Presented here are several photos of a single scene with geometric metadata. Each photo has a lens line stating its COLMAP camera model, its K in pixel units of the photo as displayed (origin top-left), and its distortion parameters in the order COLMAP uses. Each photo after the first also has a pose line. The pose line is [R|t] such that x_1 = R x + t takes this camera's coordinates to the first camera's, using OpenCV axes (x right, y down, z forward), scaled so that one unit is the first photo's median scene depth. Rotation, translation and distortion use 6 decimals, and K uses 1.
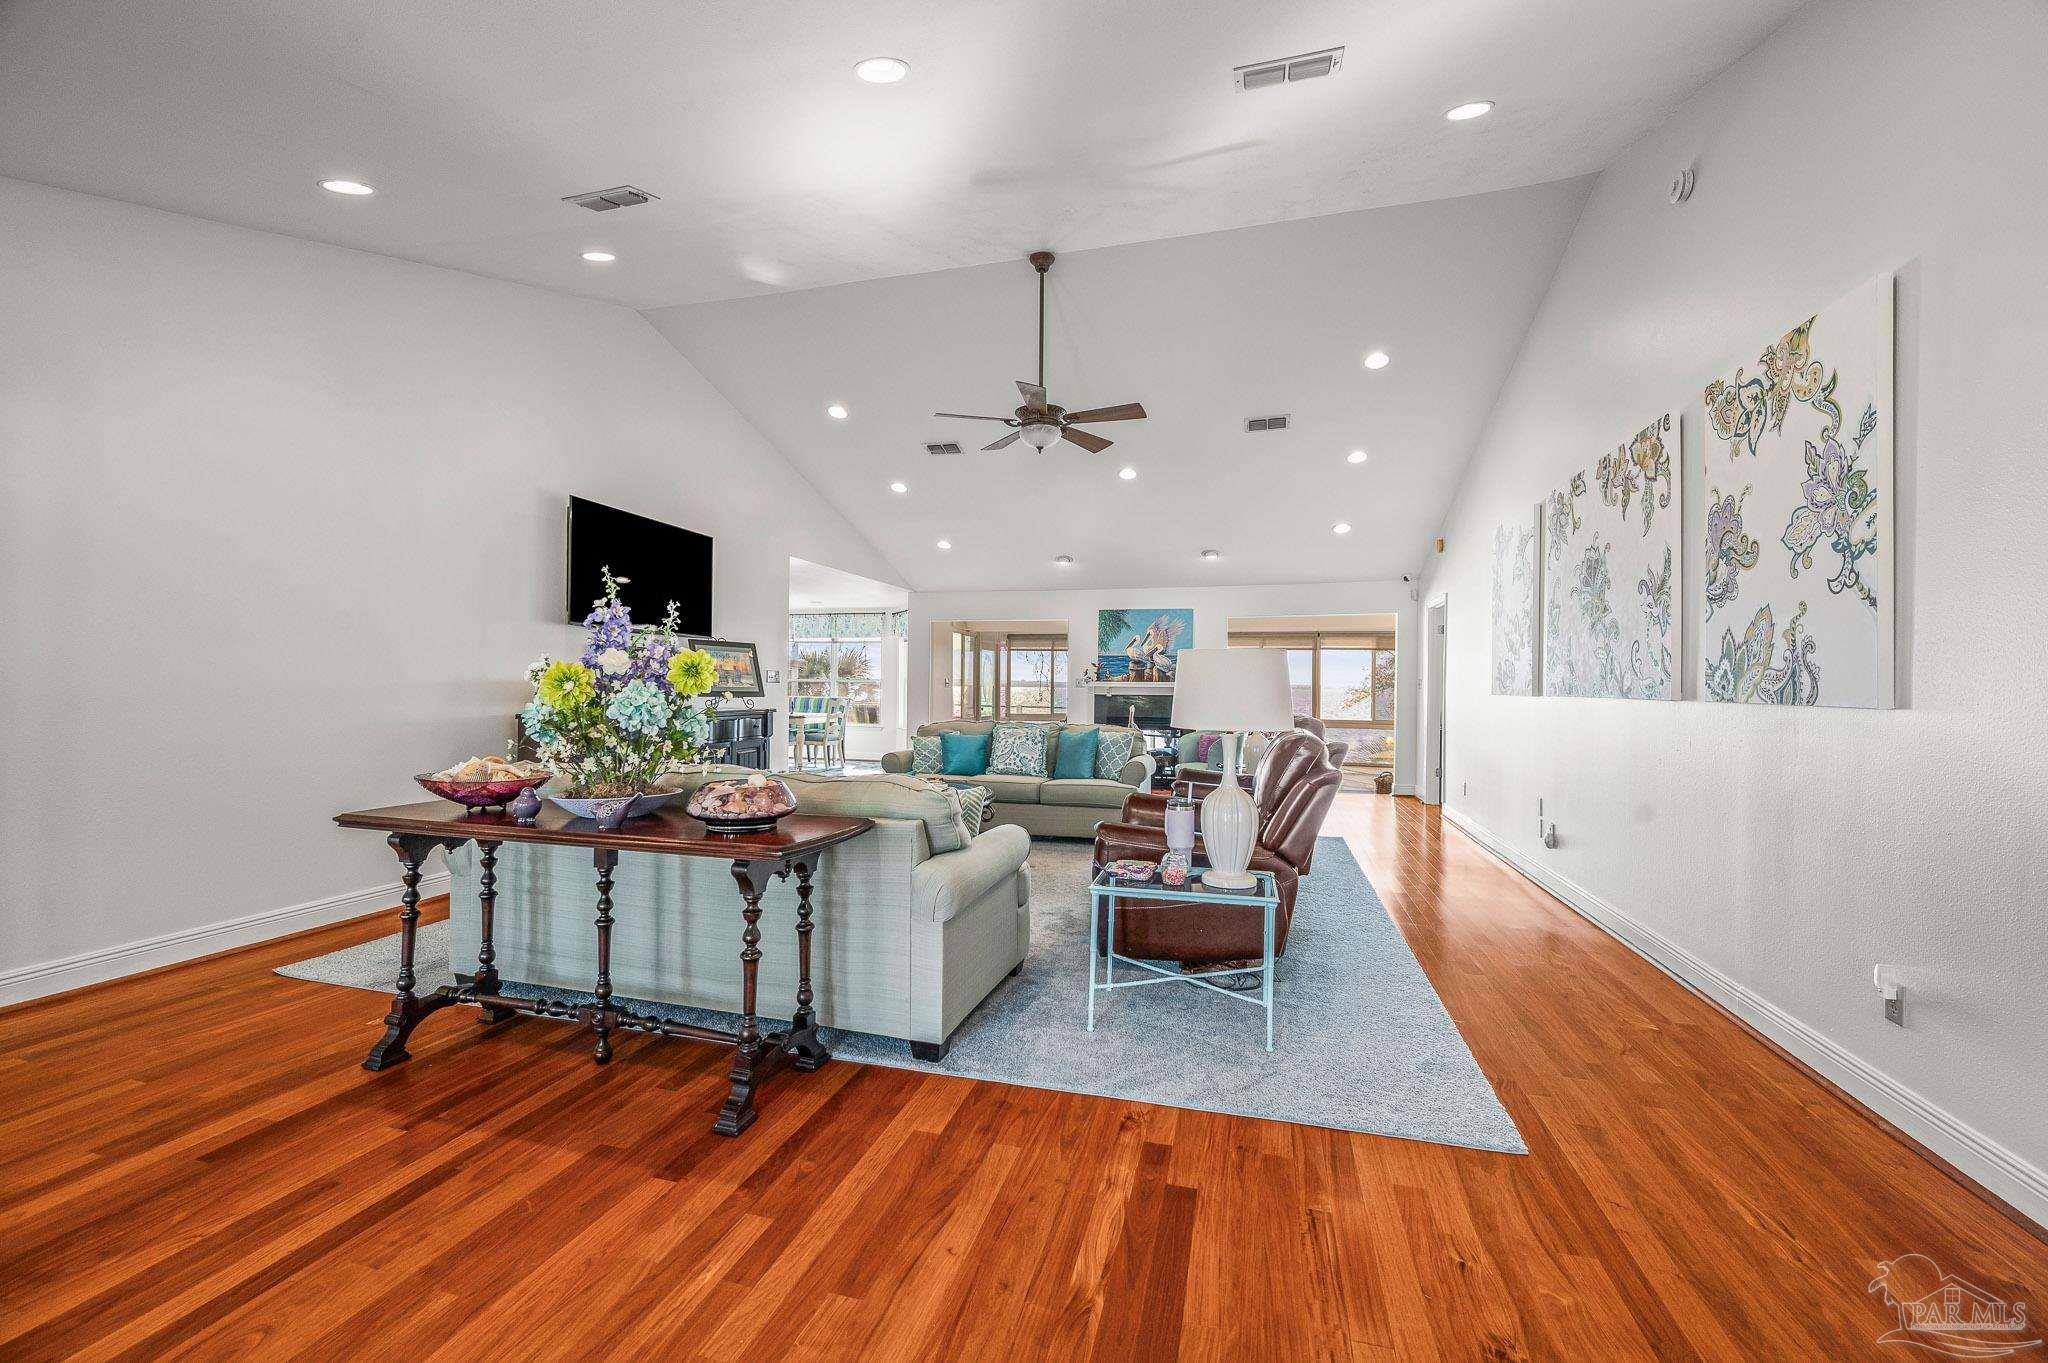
lens RADIAL K [[806.5, 0, 1029.1], [0, 806.5, 684.4], [0, 0, 1]] dist [-0.000021, -0.000985]
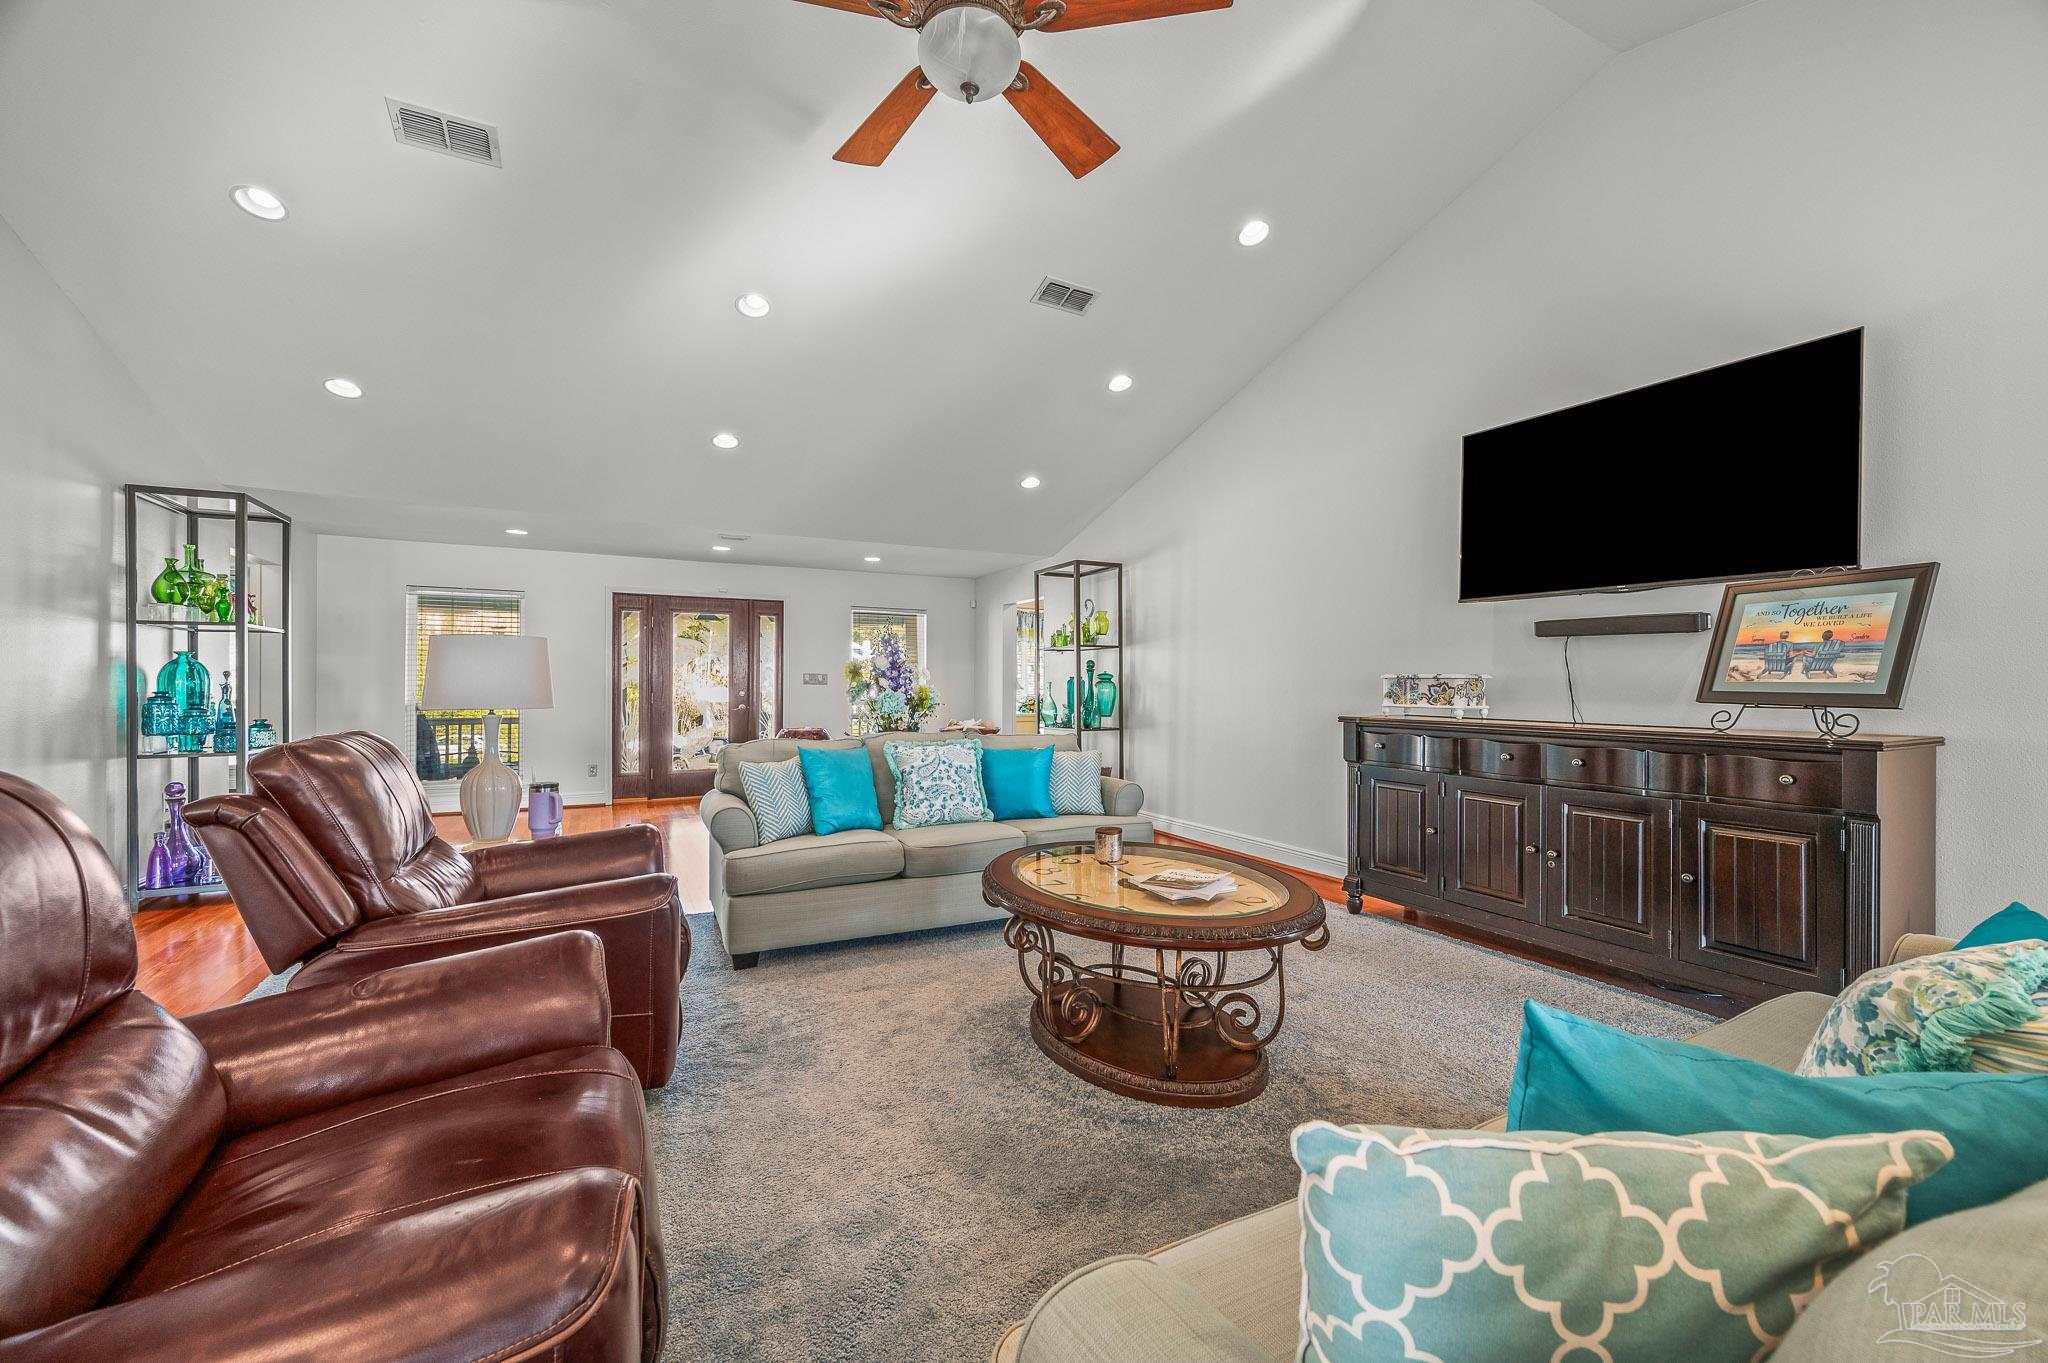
lens RADIAL K [[806.5, 0, 1038.4], [0, 806.5, 690.5], [0, 0, 1]] dist [-0.000021, -0.000985]
pose [[-0.721879, -0.004199, -0.692006, 0.393807], [-0.006214, 0.999981, 0.000415, 0.018944], [0.691991, 0.004600, -0.721891, 1.903446]]
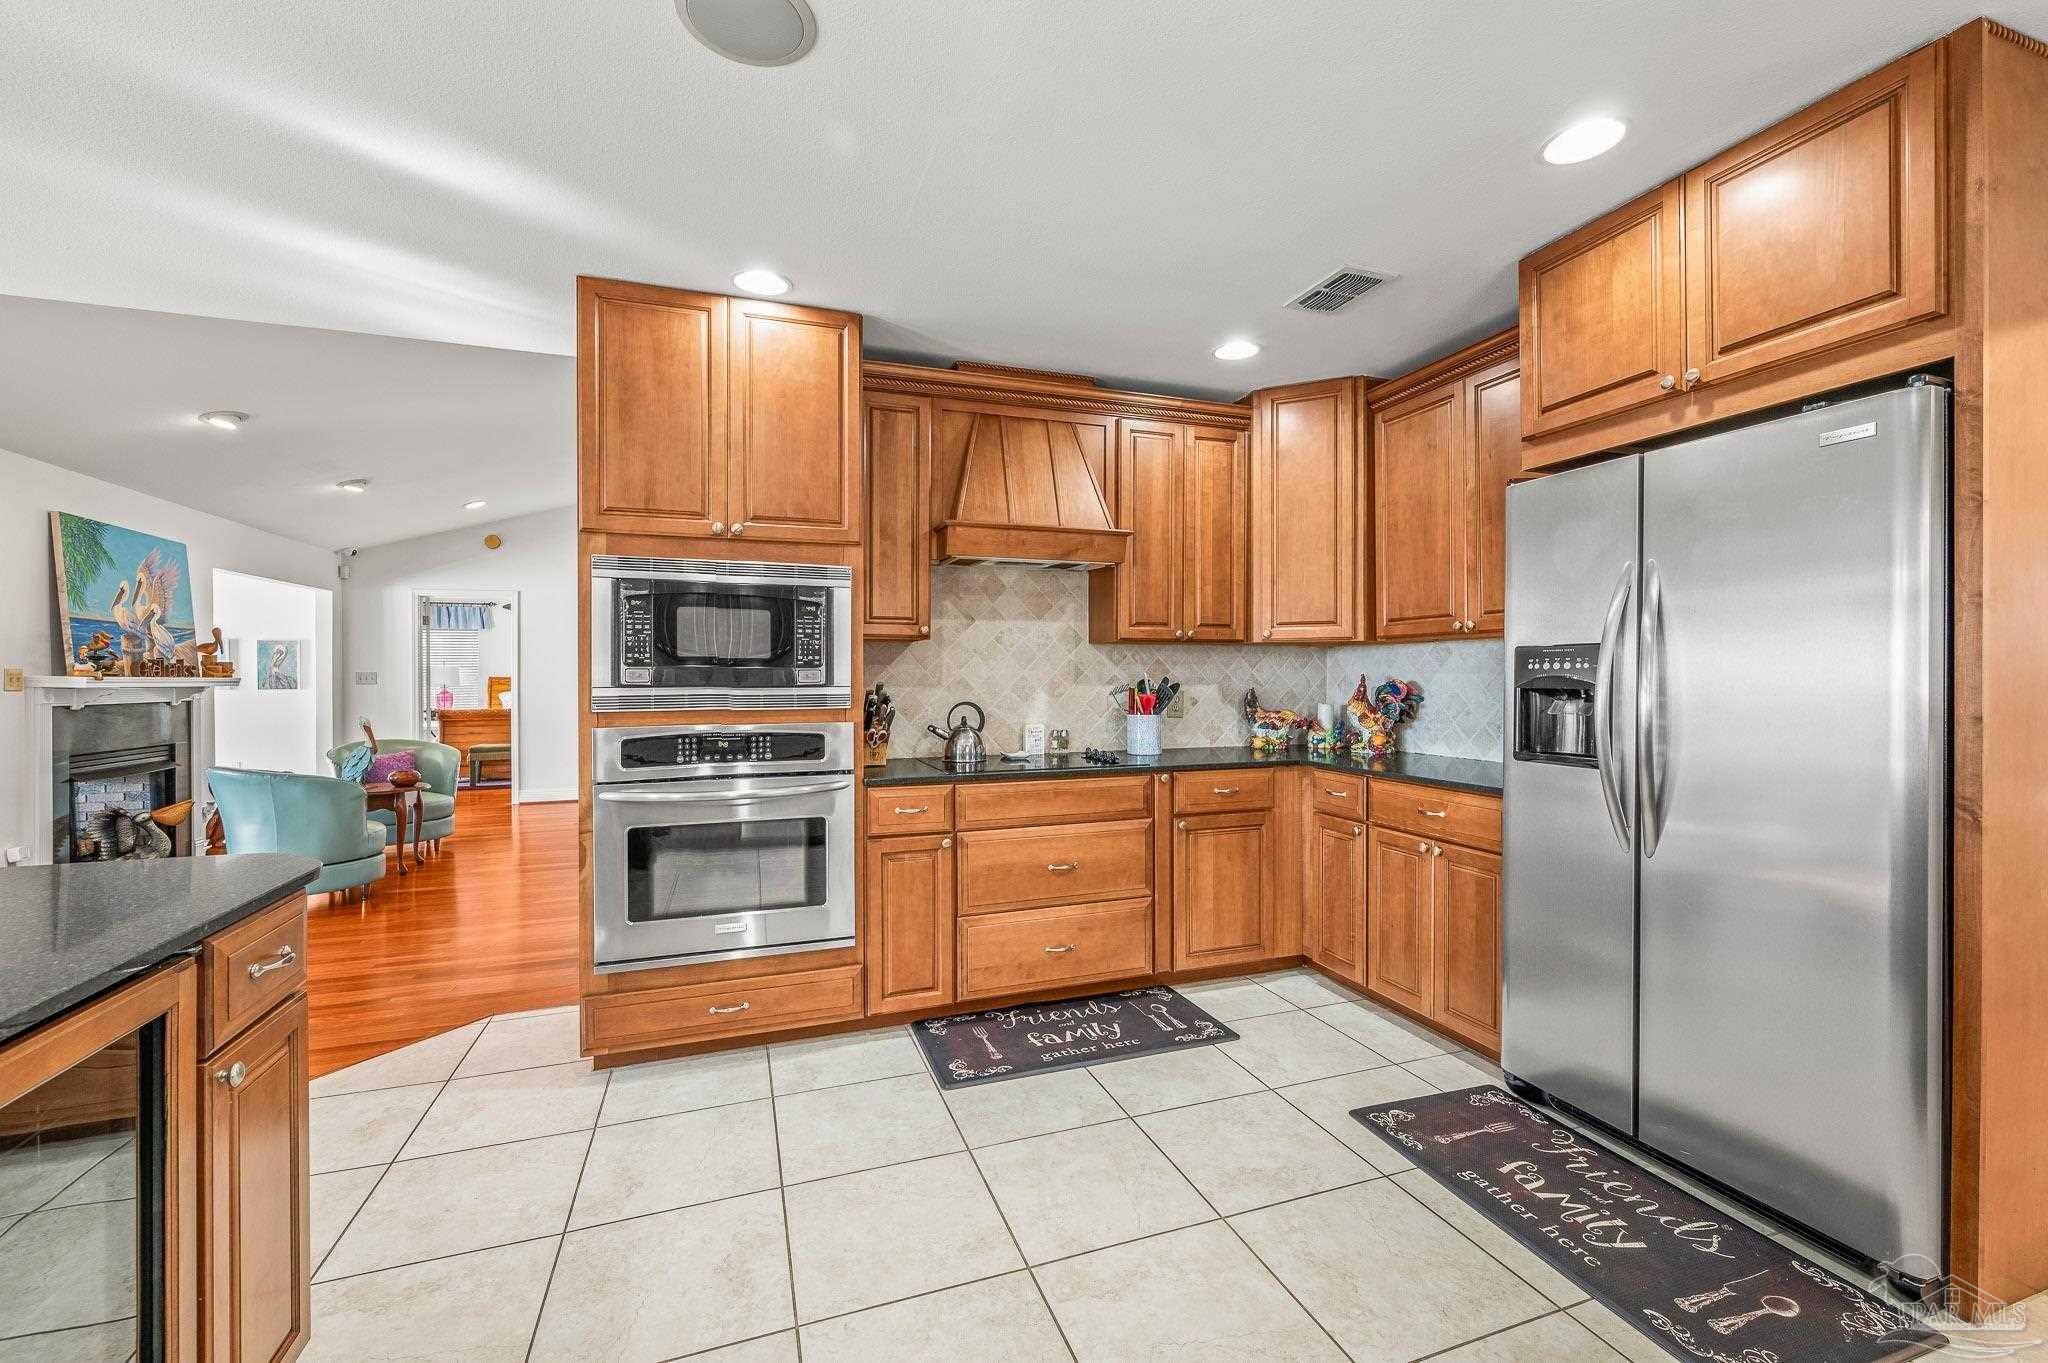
lens RADIAL K [[848.6, 0, 1037.6], [0, 848.6, 679.3], [0, 0, 1]] dist [-0.001684, 0.001434]
pose [[-0.585327, -0.006065, 0.810775, -1.685583], [-0.002488, 0.999981, 0.005684, -0.017957], [-0.810793, 0.001310, -0.585331, 2.413706]]
